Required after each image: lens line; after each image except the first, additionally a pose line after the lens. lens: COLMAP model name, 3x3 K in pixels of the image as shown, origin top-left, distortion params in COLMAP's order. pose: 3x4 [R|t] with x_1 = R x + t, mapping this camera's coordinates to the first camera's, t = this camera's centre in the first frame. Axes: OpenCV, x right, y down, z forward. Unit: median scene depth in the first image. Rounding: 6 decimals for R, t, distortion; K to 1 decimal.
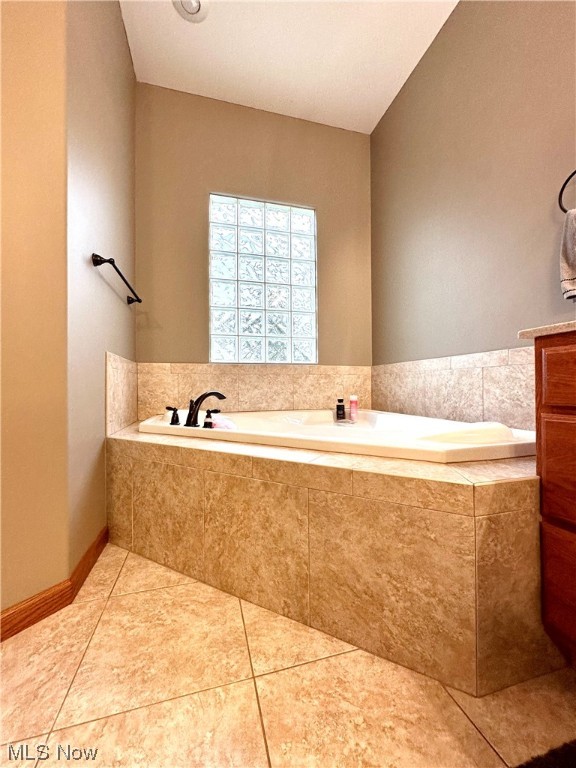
lens RADIAL K [[308.3, 0, 287.3], [0, 308.3, 382.7], [0, 0, 1]] dist [-0.002967, 0.000556]
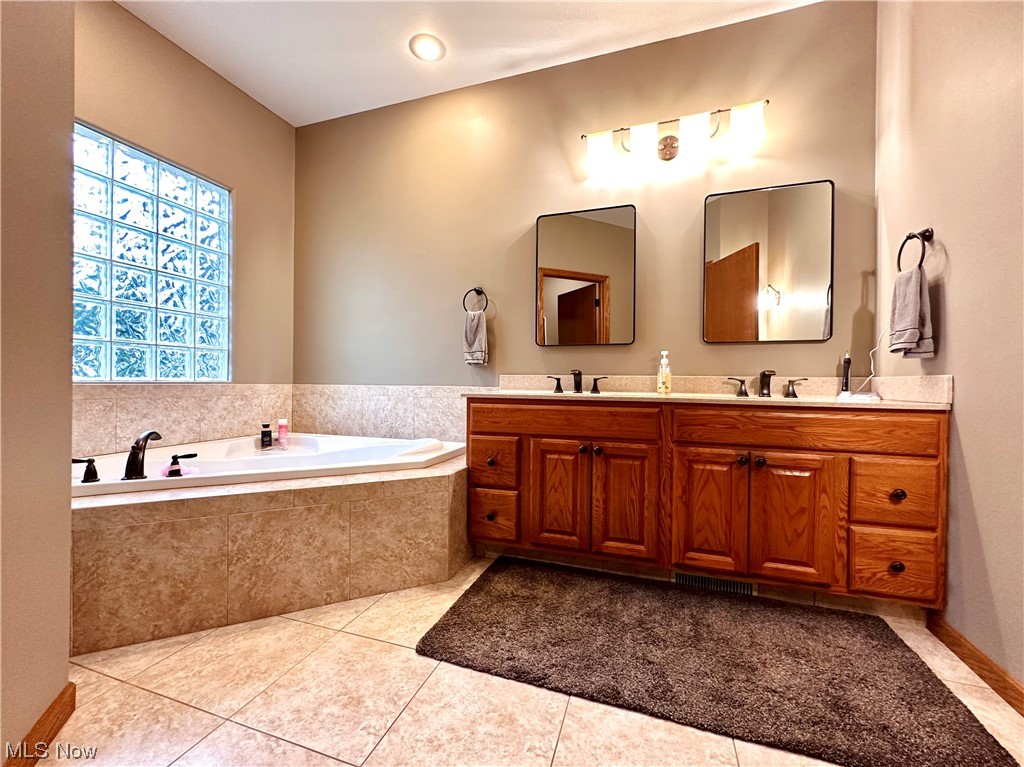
lens RADIAL K [[411.1, 0, 511.0], [0, 411.1, 383.7], [0, 0, 1]] dist [-0.002967, 0.000556]
pose [[0.569873, 0.010950, 0.821660, -0.670890], [-0.020172, 0.999796, 0.000666, -0.131001], [-0.821485, -0.016954, 0.569978, -0.412711]]
